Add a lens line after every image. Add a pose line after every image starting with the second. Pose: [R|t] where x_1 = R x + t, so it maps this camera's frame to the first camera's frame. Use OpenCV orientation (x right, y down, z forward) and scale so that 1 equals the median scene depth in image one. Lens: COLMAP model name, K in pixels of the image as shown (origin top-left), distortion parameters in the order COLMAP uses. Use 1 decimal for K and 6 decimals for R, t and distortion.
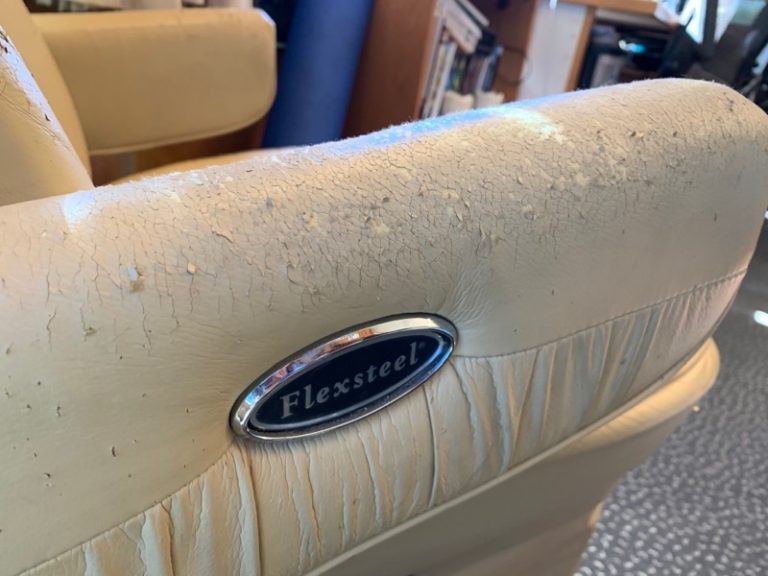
lens RADIAL K [[585.6, 0, 381.7], [0, 585.6, 287.4], [0, 0, 1]] dist [-0.007191, -0.006887]
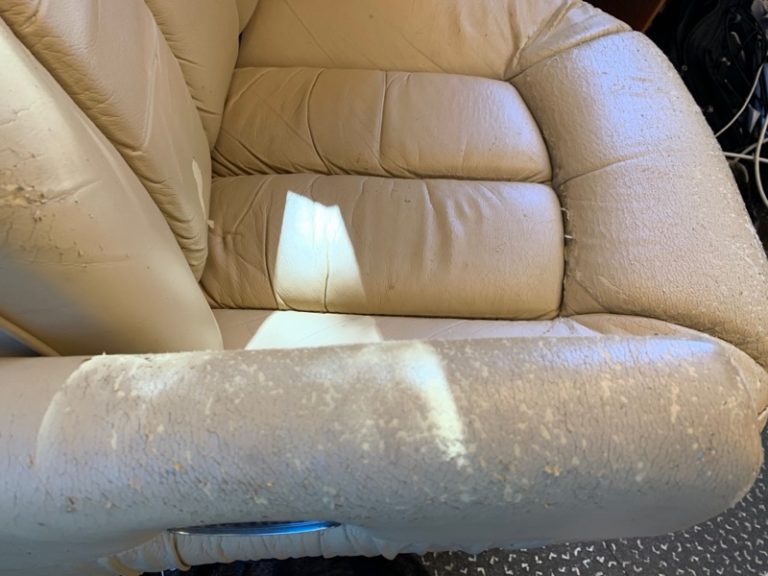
lens RADIAL K [[585.6, 0, 385.8], [0, 585.6, 289.2], [0, 0, 1]] dist [-0.007191, -0.006887]
pose [[0.897308, 0.399510, -0.187697, 0.285126], [-0.270545, 0.833767, 0.481287, -1.116864], [0.348774, -0.381083, 0.856231, 0.173232]]
